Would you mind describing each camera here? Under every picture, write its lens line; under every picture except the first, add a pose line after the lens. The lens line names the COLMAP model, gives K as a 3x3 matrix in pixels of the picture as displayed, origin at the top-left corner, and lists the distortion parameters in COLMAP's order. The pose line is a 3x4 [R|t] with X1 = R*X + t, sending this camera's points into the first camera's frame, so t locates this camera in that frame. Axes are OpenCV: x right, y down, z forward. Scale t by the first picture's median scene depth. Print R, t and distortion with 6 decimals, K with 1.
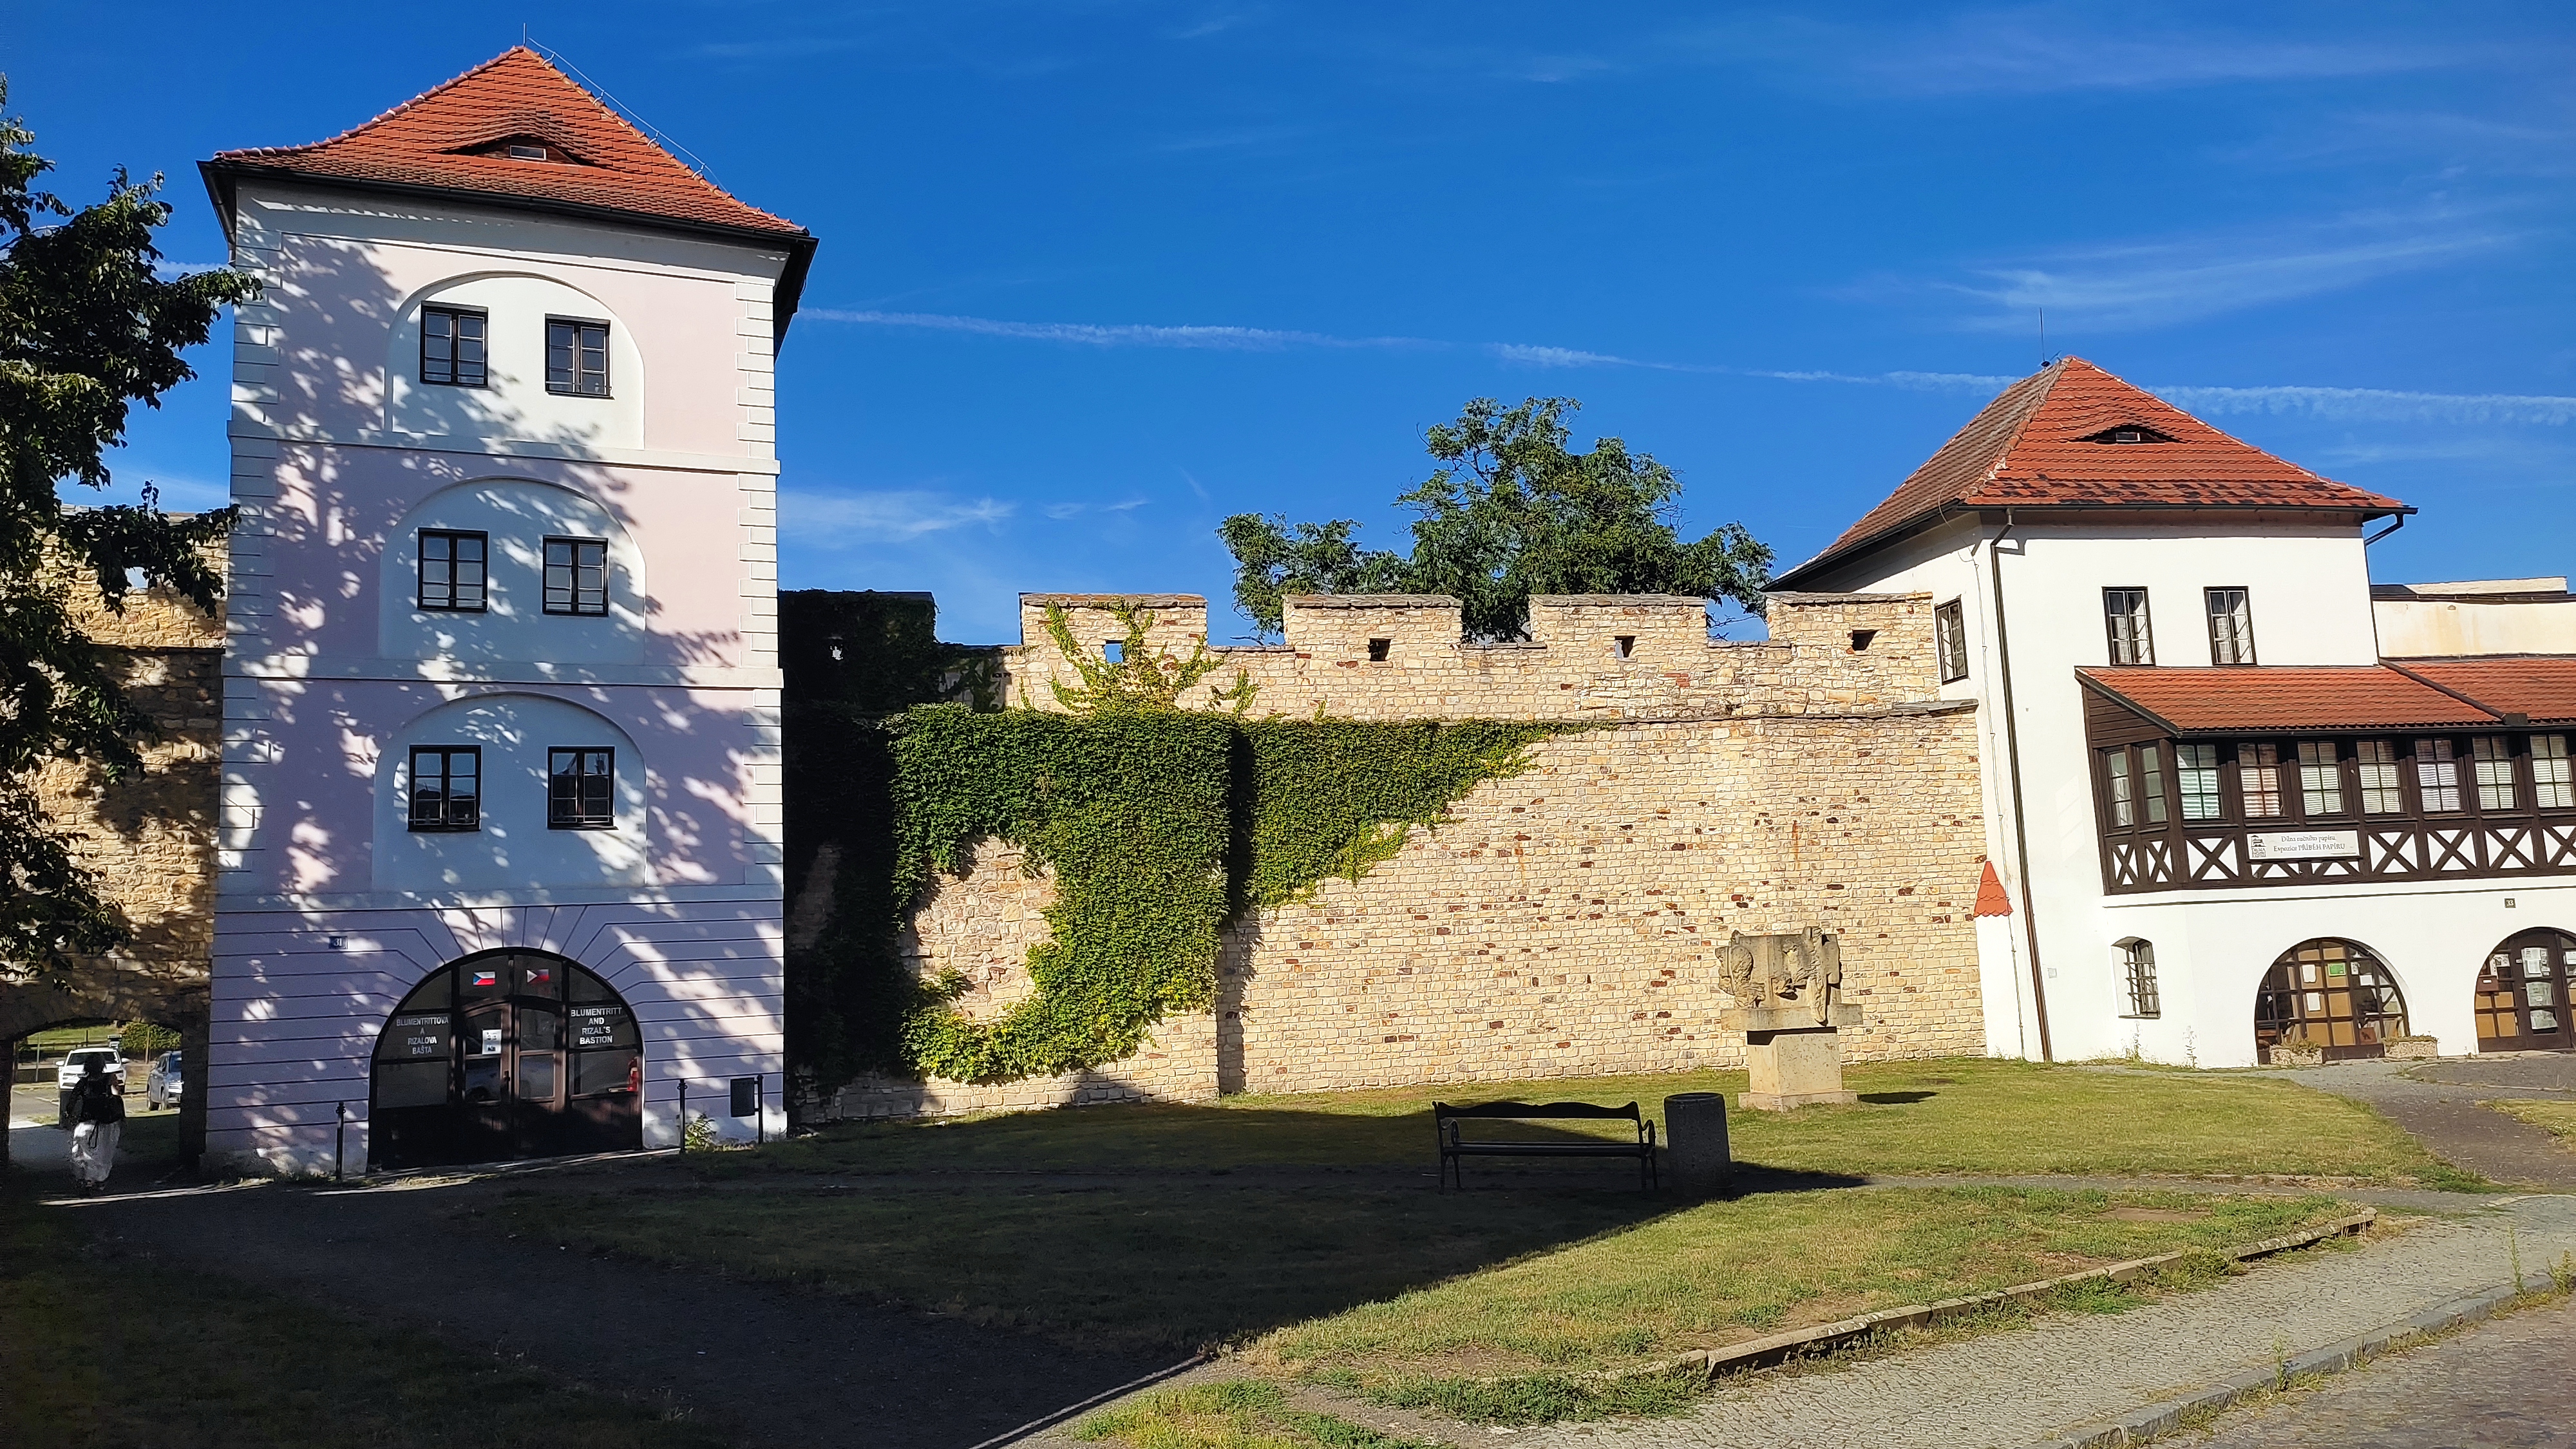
lens RADIAL K [[1799.3, 0, 1288.0], [0, 1799.3, 724.5], [0, 0, 1]] dist [-0.000580, -0.001467]
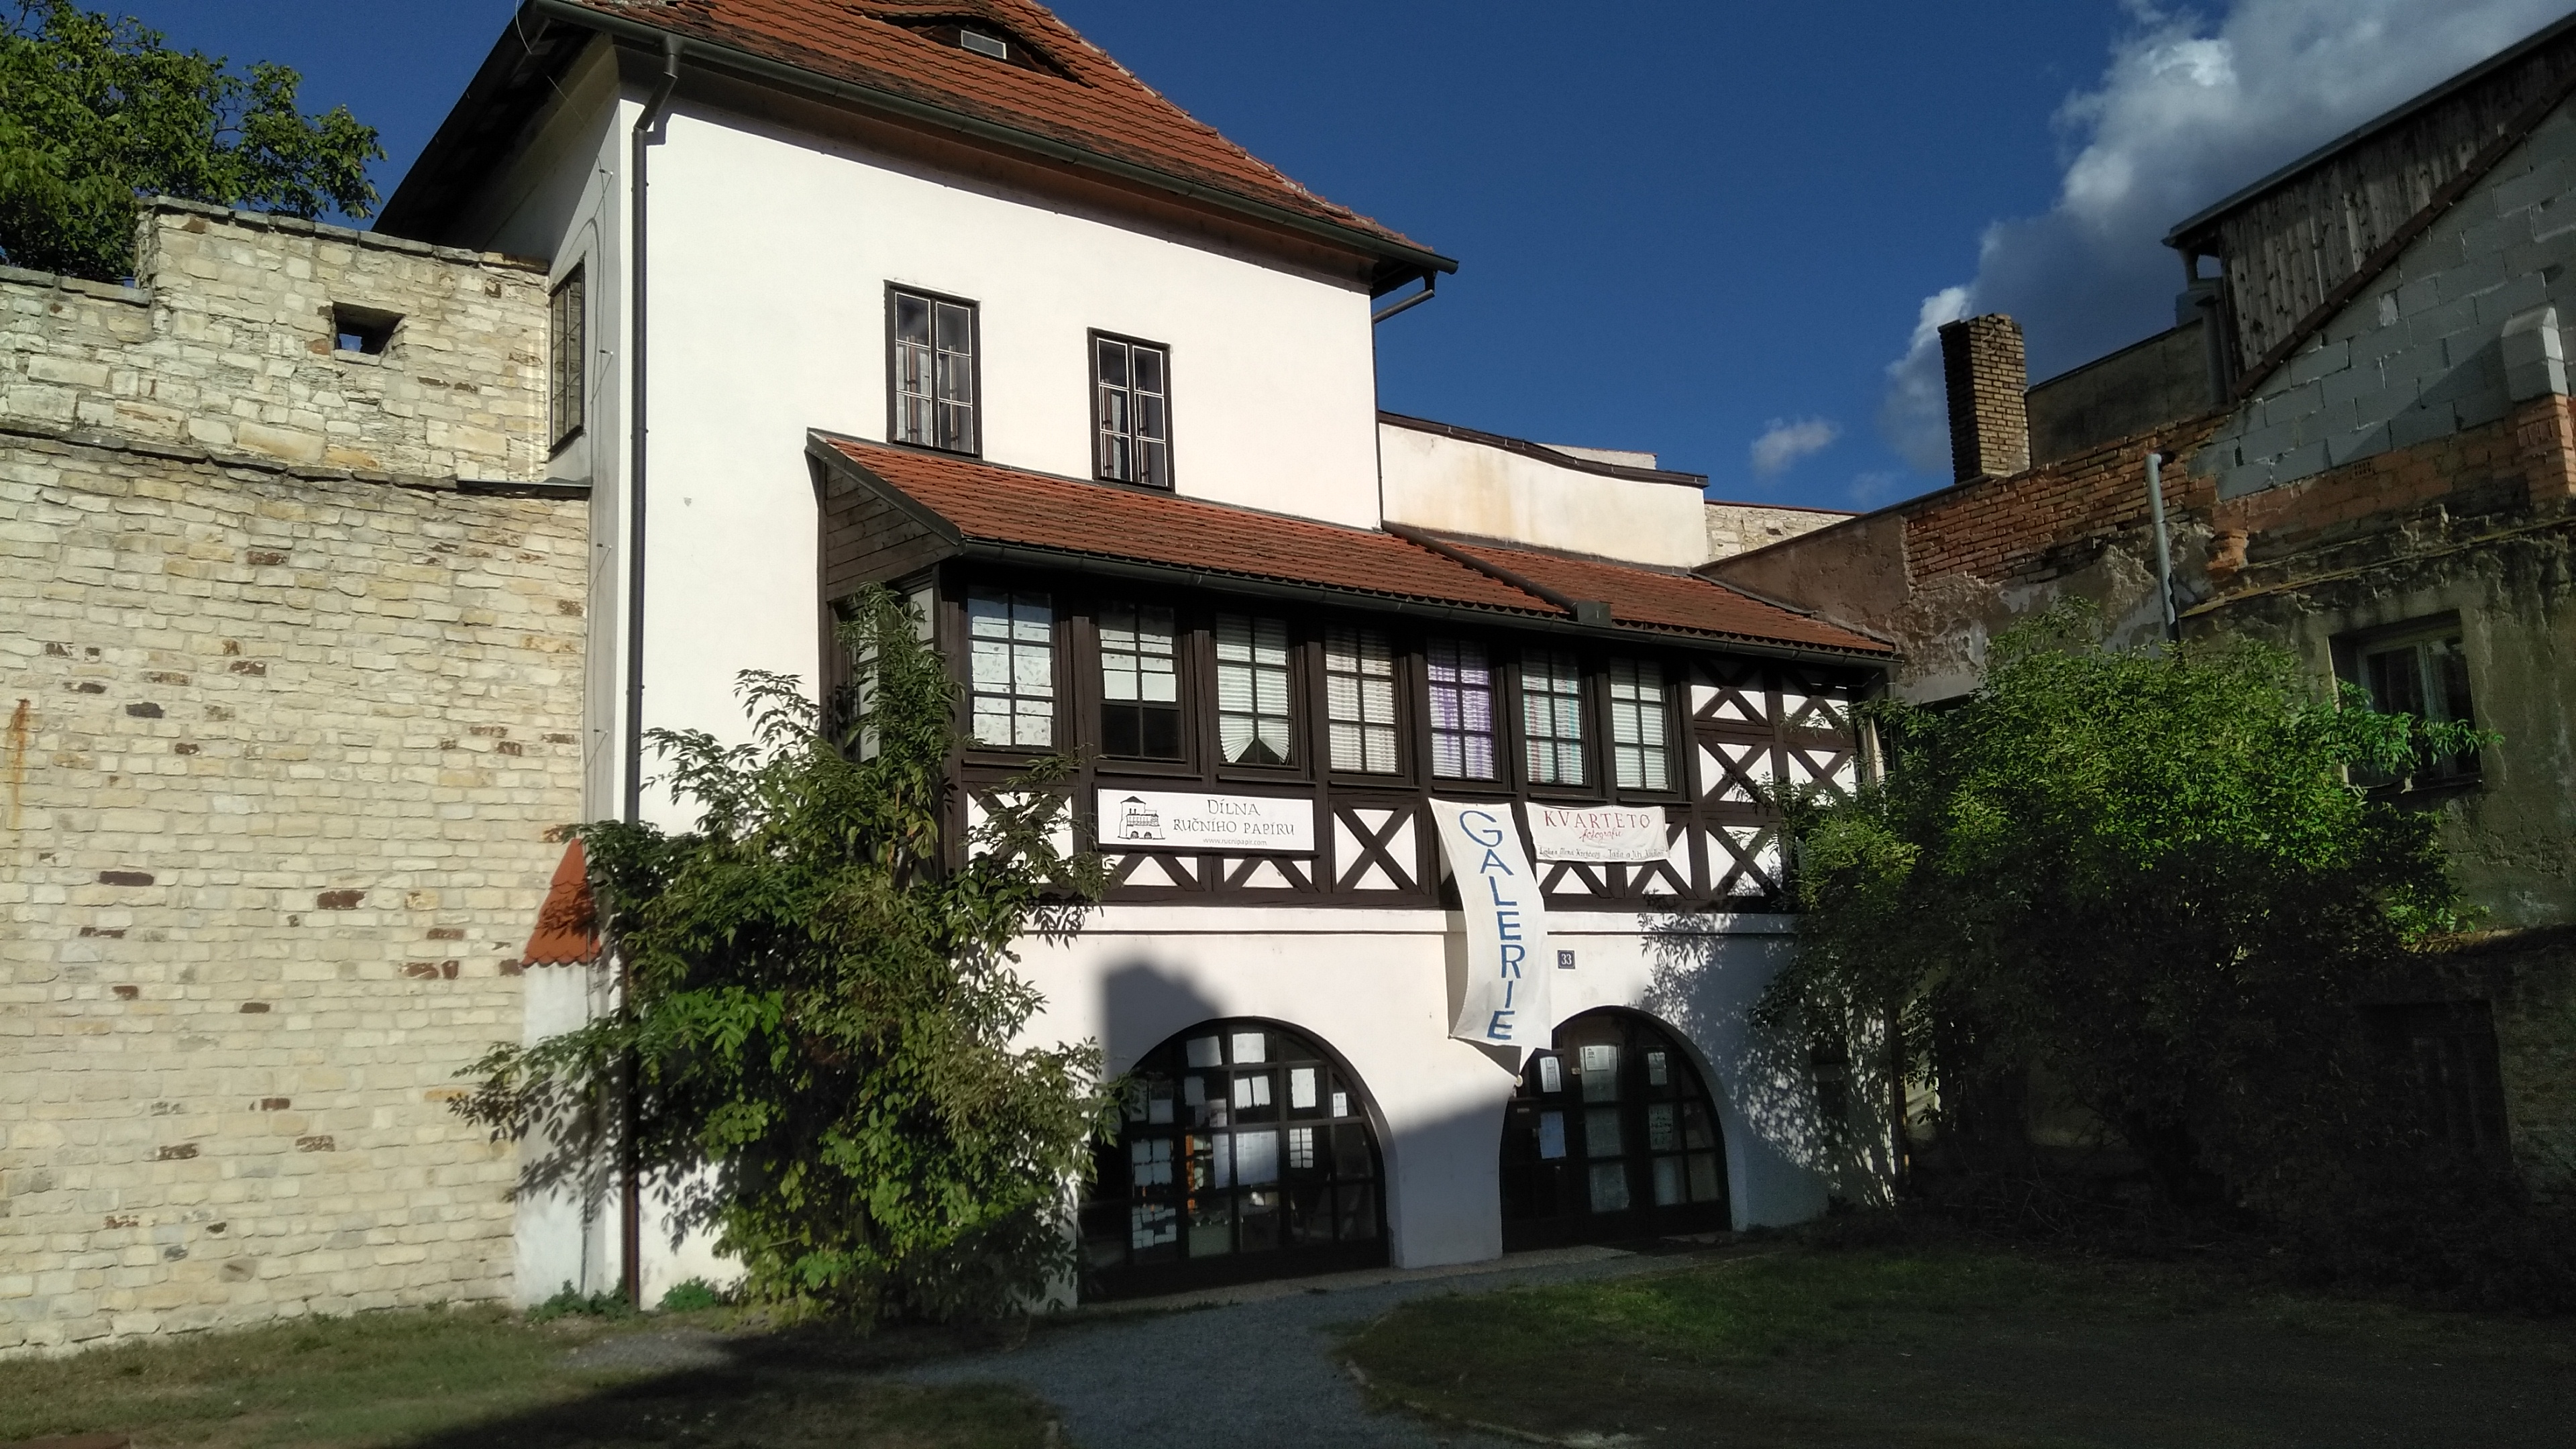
lens RADIAL K [[2118.1, 0, 1288.0], [0, 2118.1, 724.5], [0, 0, 1]] dist [0.048254, -0.004753]
pose [[0.882490, 0.076877, 0.464006, 0.305127], [-0.061040, 0.996928, -0.049081, 0.063996], [-0.466354, 0.014990, 0.884471, 0.471578]]
